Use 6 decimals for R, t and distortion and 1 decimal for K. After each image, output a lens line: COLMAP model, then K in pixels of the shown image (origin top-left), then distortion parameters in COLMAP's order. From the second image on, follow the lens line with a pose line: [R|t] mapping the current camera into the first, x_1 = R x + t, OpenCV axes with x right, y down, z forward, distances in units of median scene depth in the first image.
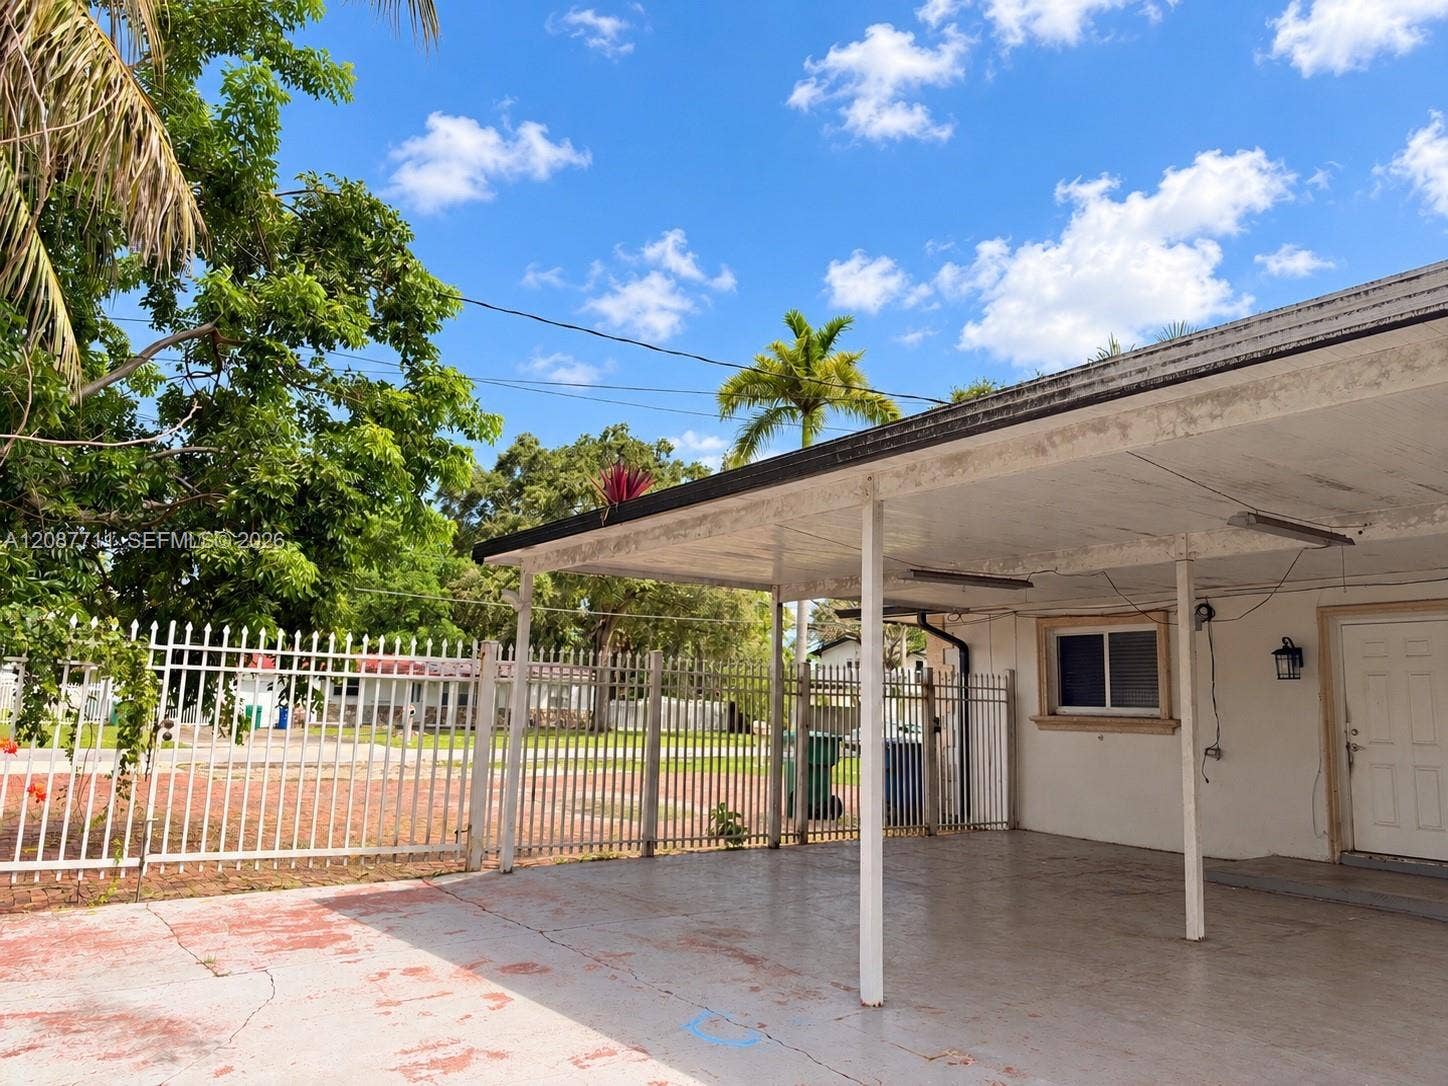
lens RADIAL K [[1042.0, 0, 719.8], [0, 1042.0, 530.1], [0, 0, 1]] dist [0.028315, -0.057270]
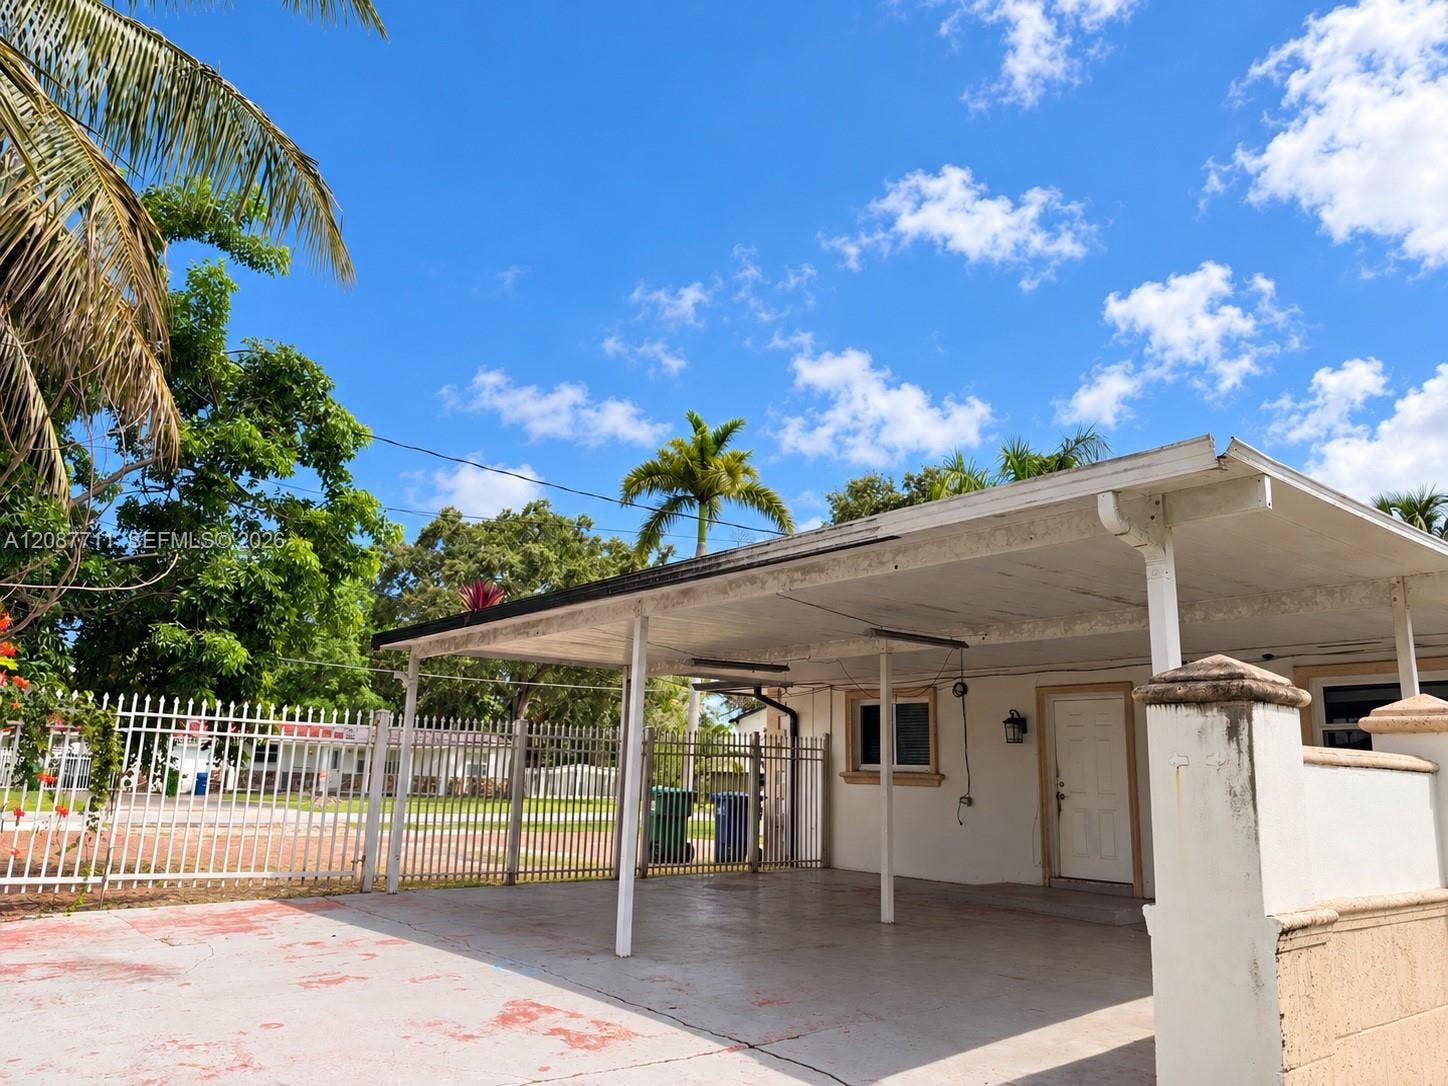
lens RADIAL K [[1042.0, 0, 722.0], [0, 1042.0, 542.0], [0, 0, 1]] dist [0.028315, -0.057270]
pose [[0.997752, 0.014850, 0.065343, 0.092846], [-0.011380, 0.998521, -0.053172, -0.031828], [-0.066036, 0.052309, 0.996445, -0.276171]]
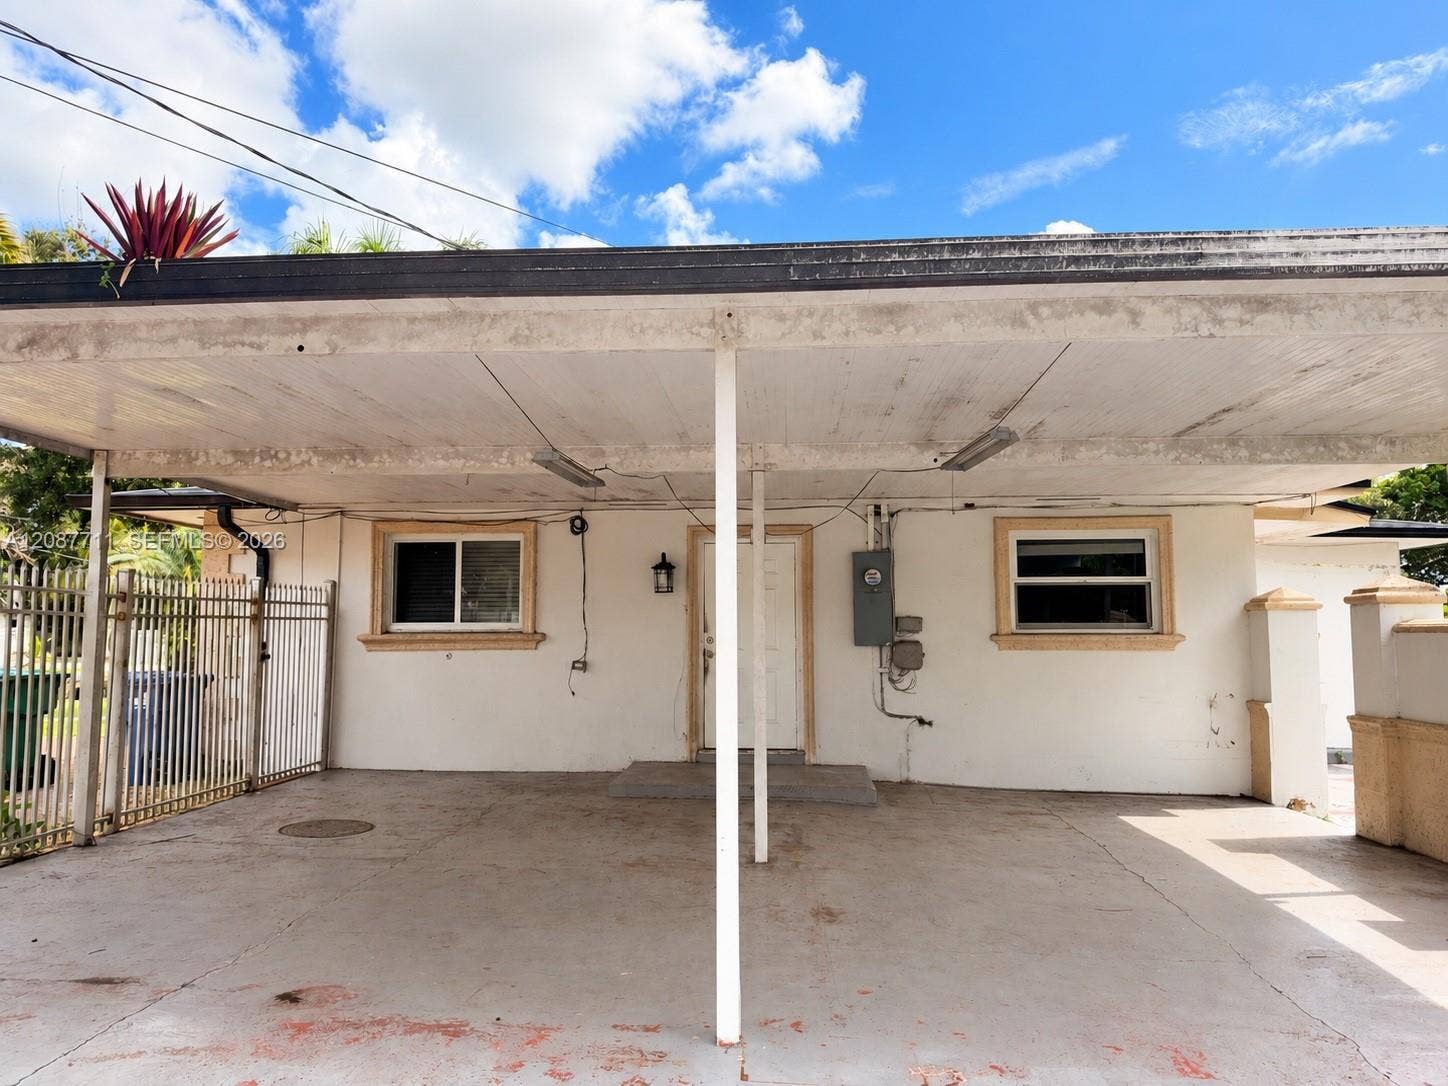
lens RADIAL K [[1042.0, 0, 739.6], [0, 1042.0, 549.3], [0, 0, 1]] dist [0.028315, -0.057270]
pose [[0.618764, 0.031114, 0.784961, -0.221366], [-0.111187, 0.992625, 0.048301, 0.040879], [-0.777669, -0.117164, 0.617660, 0.300209]]
